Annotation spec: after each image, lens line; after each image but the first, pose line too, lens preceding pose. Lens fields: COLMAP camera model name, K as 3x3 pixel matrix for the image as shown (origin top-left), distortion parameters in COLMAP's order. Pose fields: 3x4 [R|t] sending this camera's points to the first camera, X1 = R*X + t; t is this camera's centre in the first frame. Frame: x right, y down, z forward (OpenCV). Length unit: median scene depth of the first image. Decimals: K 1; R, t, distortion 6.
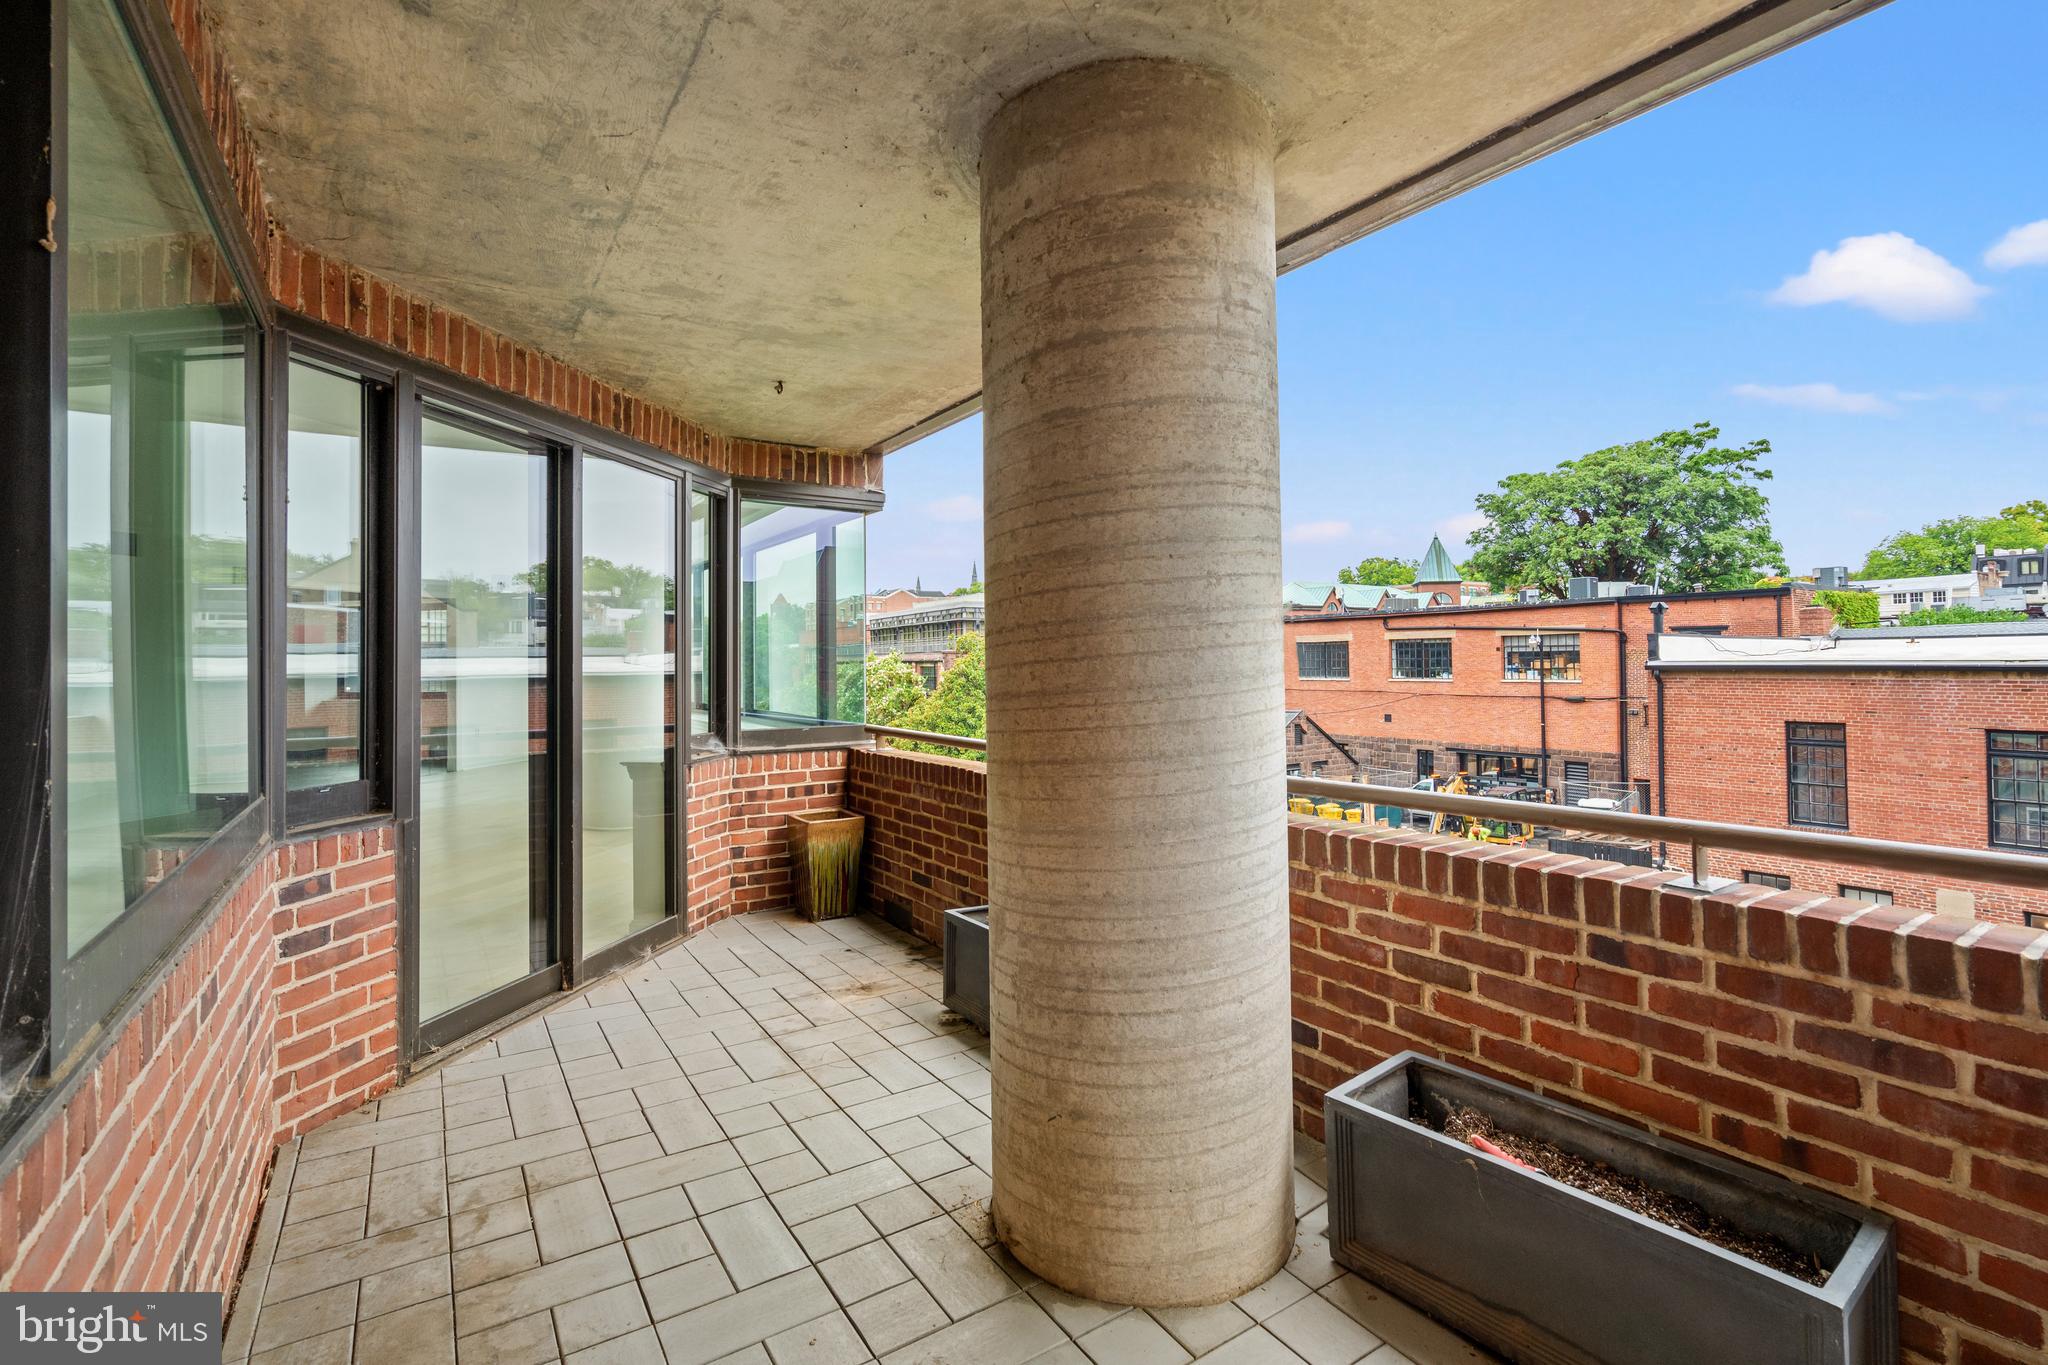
lens RADIAL K [[932.1, 0, 1036.7], [0, 932.1, 675.1], [0, 0, 1]] dist [0.001380, 0.000187]
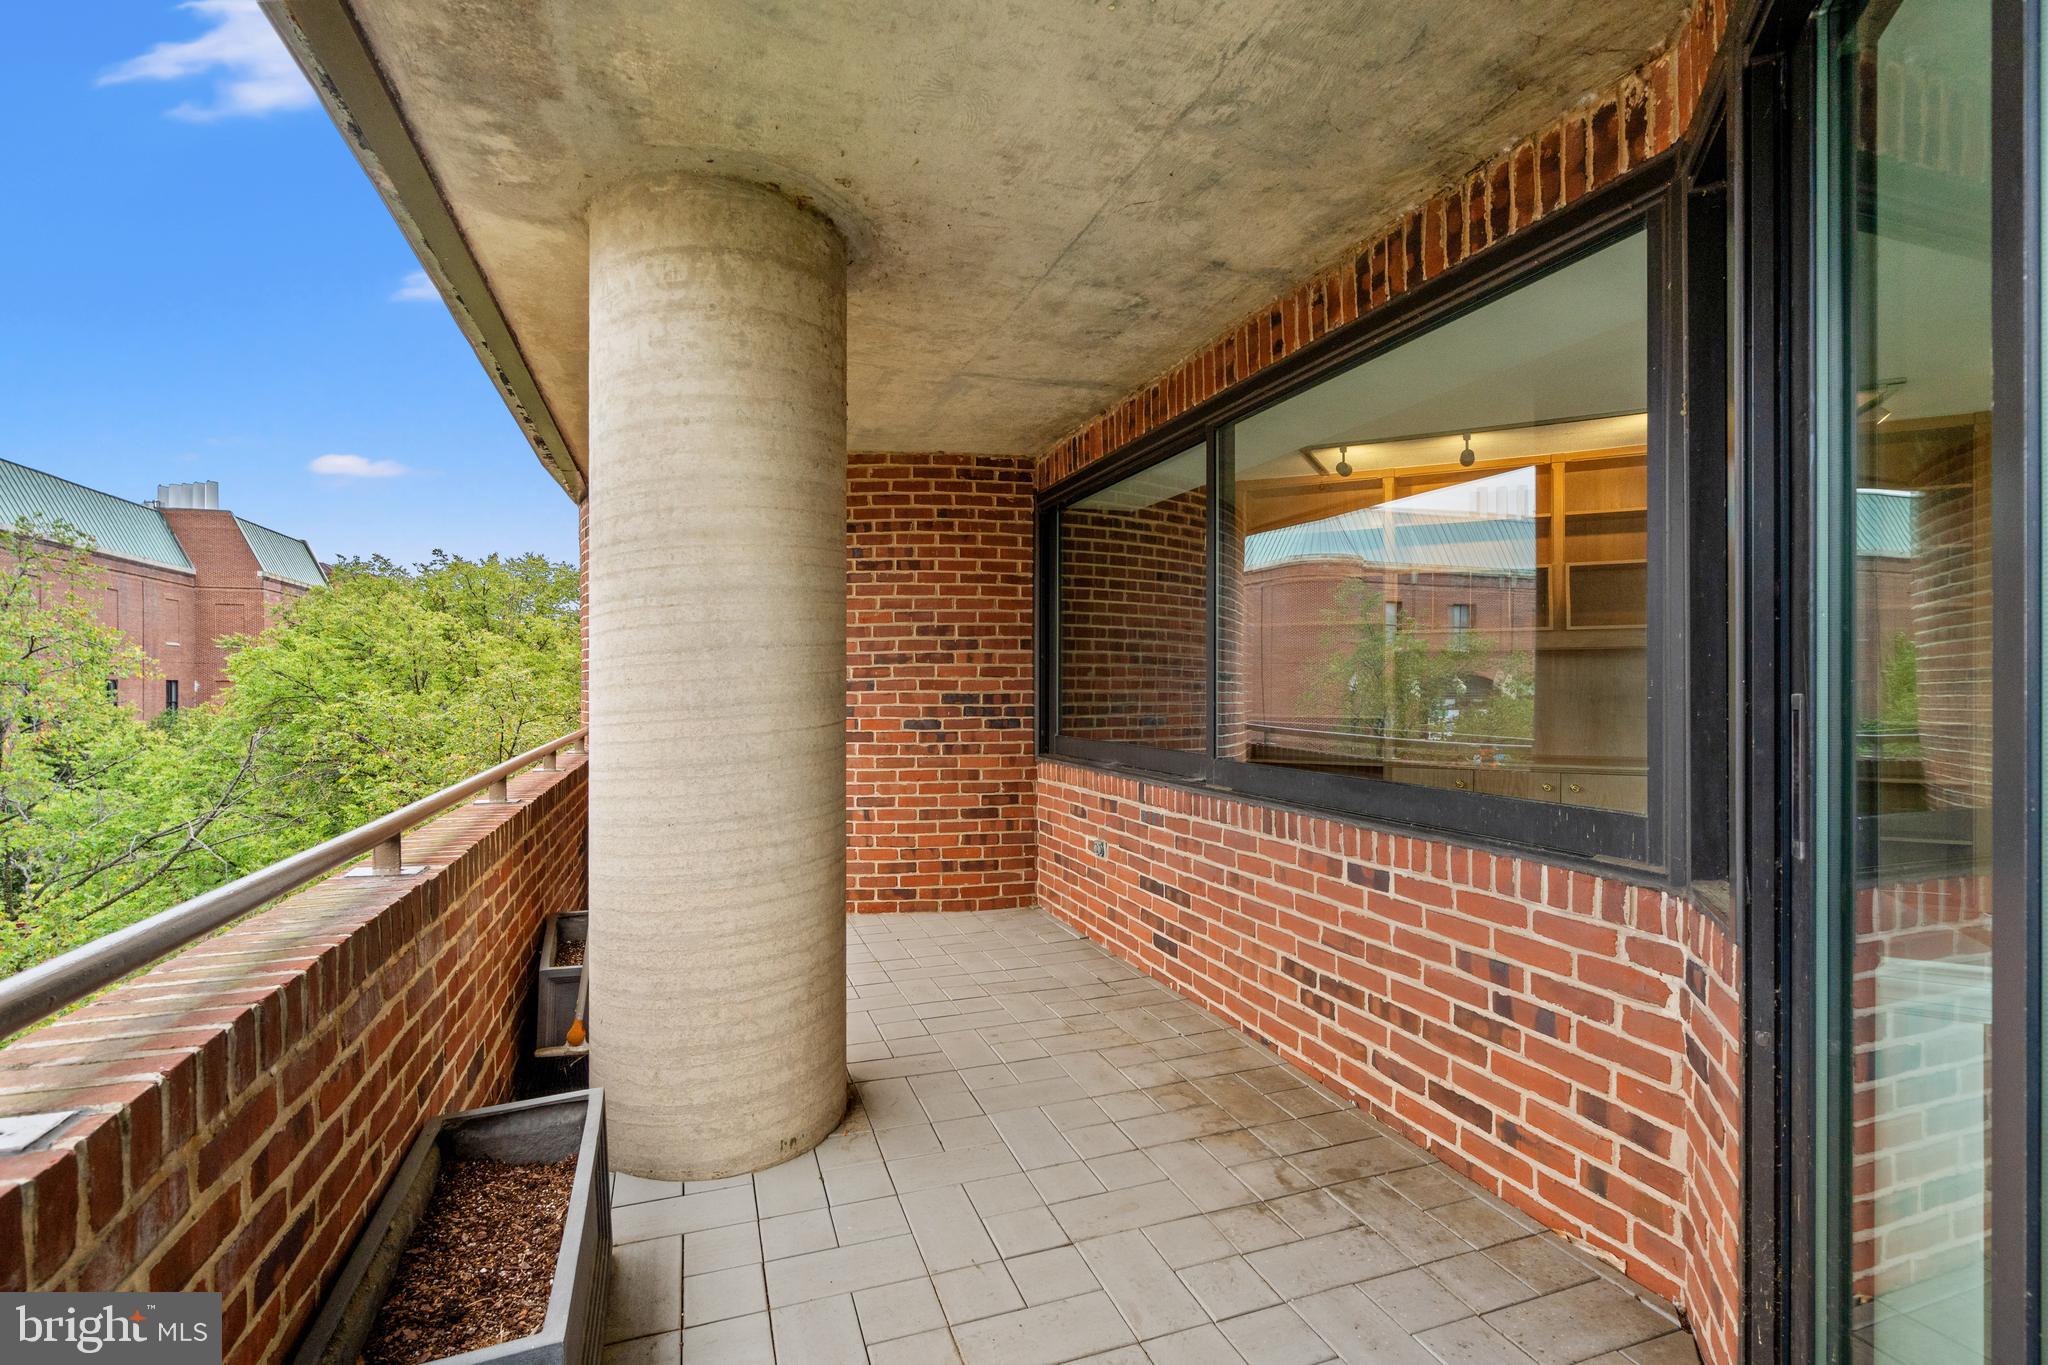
lens RADIAL K [[932.1, 0, 1023.4], [0, 932.1, 687.0], [0, 0, 1]] dist [0.001380, 0.000187]
pose [[-0.969152, 0.008335, 0.246322, -0.594017], [0.010545, 0.999915, 0.007656, 0.007825], [-0.246237, 0.010017, -0.969158, 2.171490]]
